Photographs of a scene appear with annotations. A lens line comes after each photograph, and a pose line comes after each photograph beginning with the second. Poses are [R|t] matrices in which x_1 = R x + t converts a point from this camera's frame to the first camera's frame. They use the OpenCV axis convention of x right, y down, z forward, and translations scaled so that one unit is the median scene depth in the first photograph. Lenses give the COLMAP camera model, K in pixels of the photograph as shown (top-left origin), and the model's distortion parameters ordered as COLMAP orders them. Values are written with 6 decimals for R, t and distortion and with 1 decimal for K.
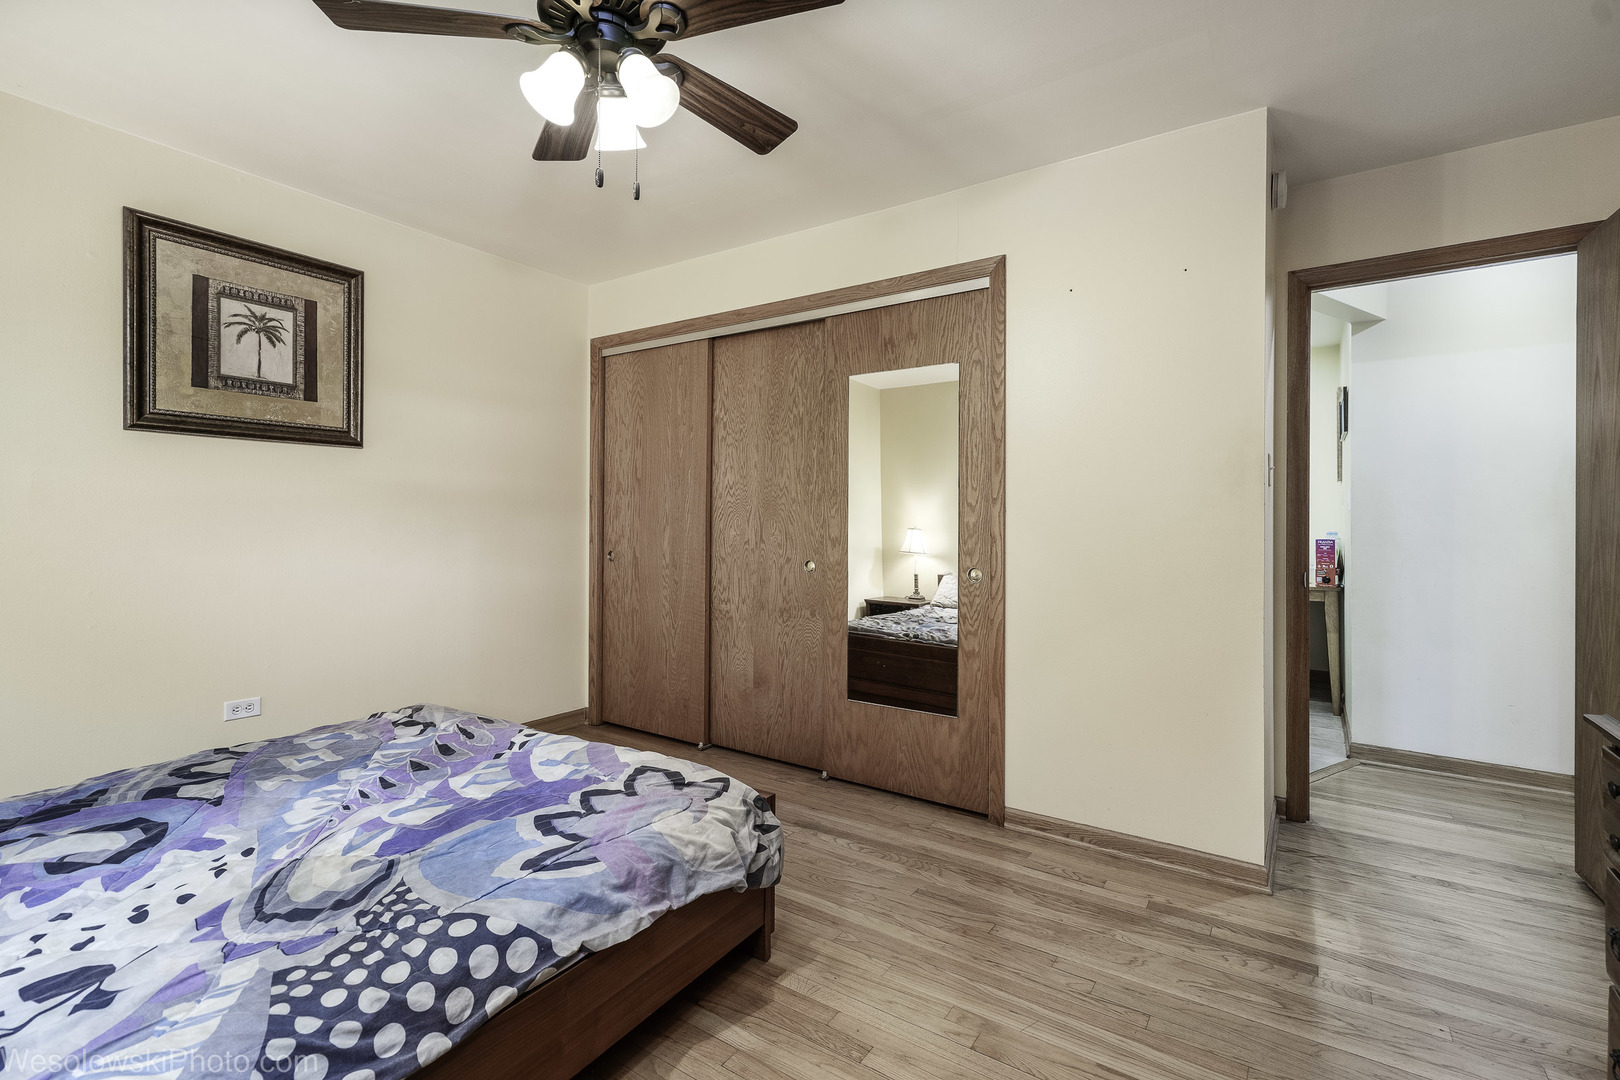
lens RADIAL K [[735.8, 0, 808.6], [0, 735.8, 529.4], [0, 0, 1]] dist [-0.001777, 0.009533]
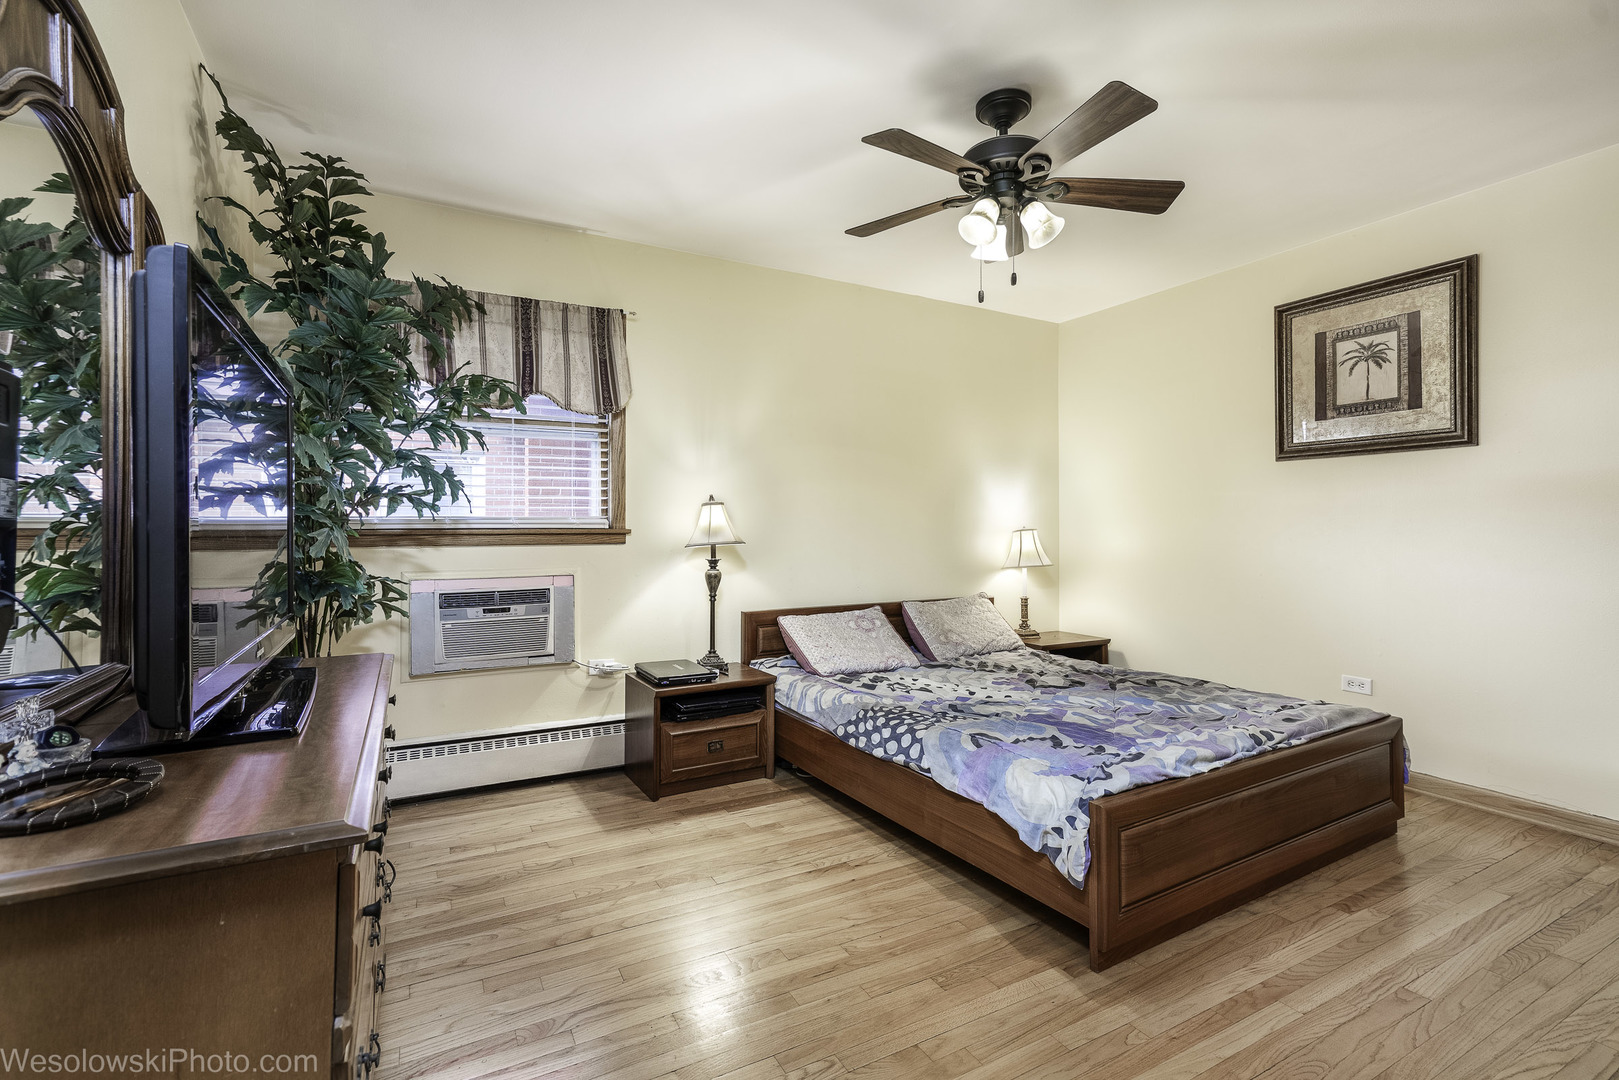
lens RADIAL K [[735.4, 0, 809.1], [0, 735.4, 533.1], [0, 0, 1]] dist [-0.001777, 0.009533]
pose [[-0.446460, 0.002761, -0.894799, 0.673389], [-0.006331, 0.999960, 0.006245, -0.000144], [0.894781, 0.008453, -0.446425, 0.745252]]
